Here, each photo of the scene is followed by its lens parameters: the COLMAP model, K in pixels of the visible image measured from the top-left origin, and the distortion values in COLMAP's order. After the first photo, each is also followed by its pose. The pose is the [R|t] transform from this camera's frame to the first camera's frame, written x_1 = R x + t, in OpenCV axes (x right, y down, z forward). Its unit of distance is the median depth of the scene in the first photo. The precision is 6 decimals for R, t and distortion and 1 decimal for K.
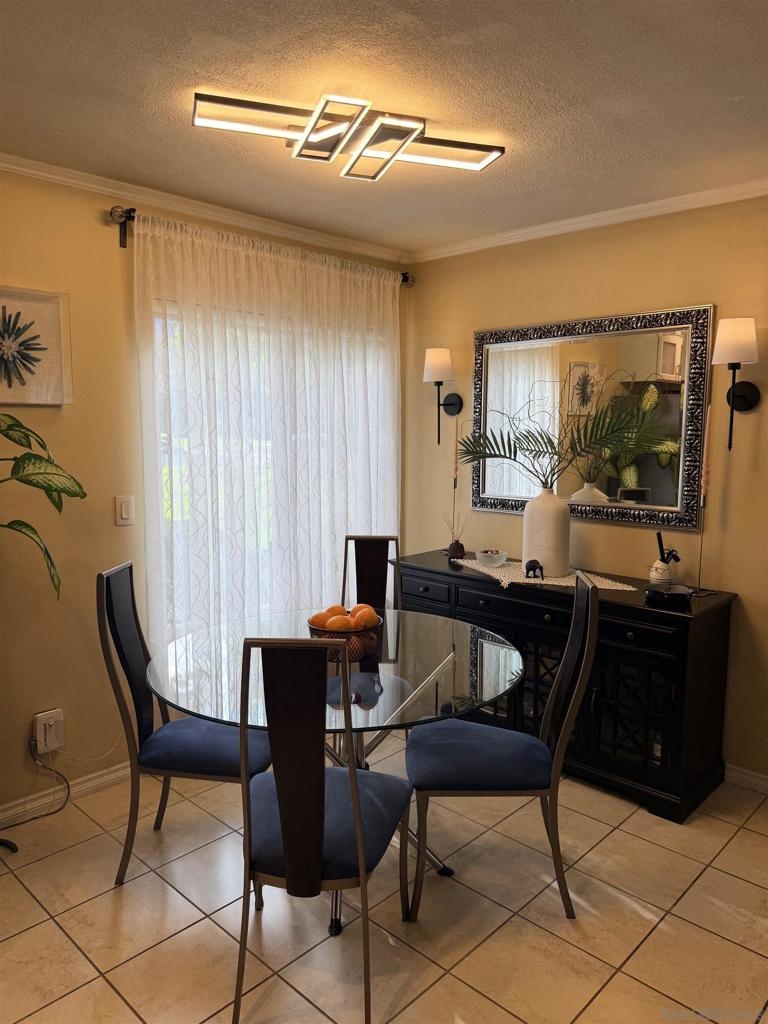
lens RADIAL K [[717.7, 0, 392.3], [0, 717.7, 517.4], [0, 0, 1]] dist [0.050529, -0.068061]
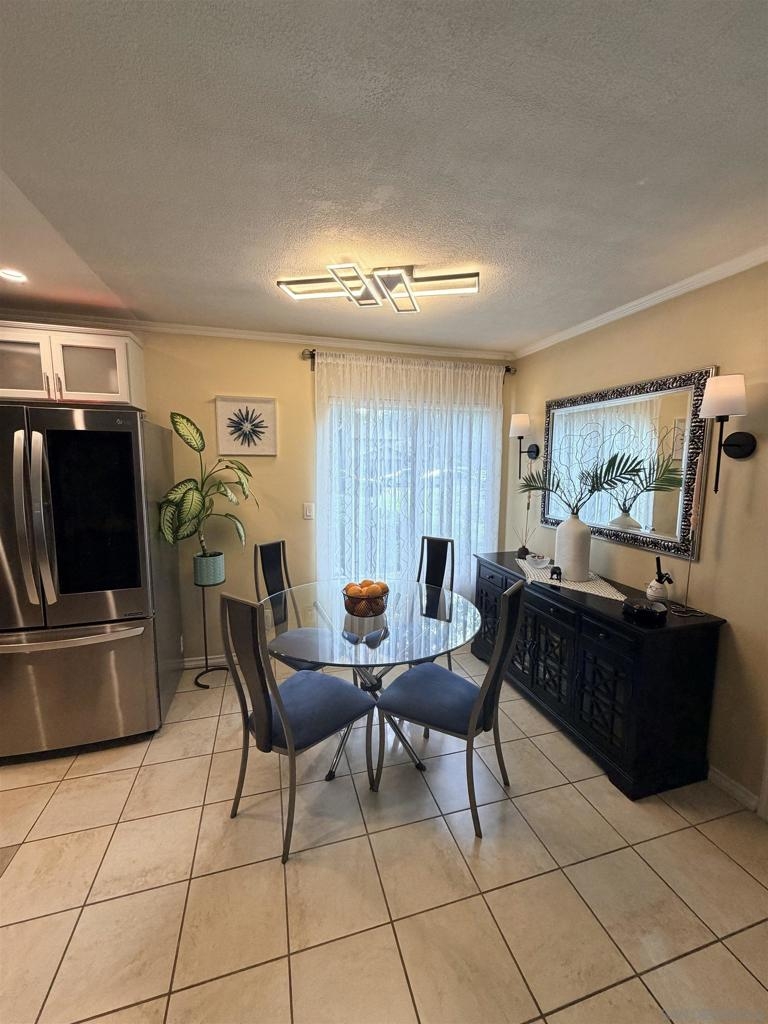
lens RADIAL K [[411.1, 0, 385.6], [0, 411.1, 510.9], [0, 0, 1]] dist [-0.005495, 0.003276]
pose [[0.865408, 0.063259, -0.497059, 0.314104], [-0.068928, 0.997597, 0.006955, -0.030435], [0.496304, 0.028242, 0.867689, 0.170637]]
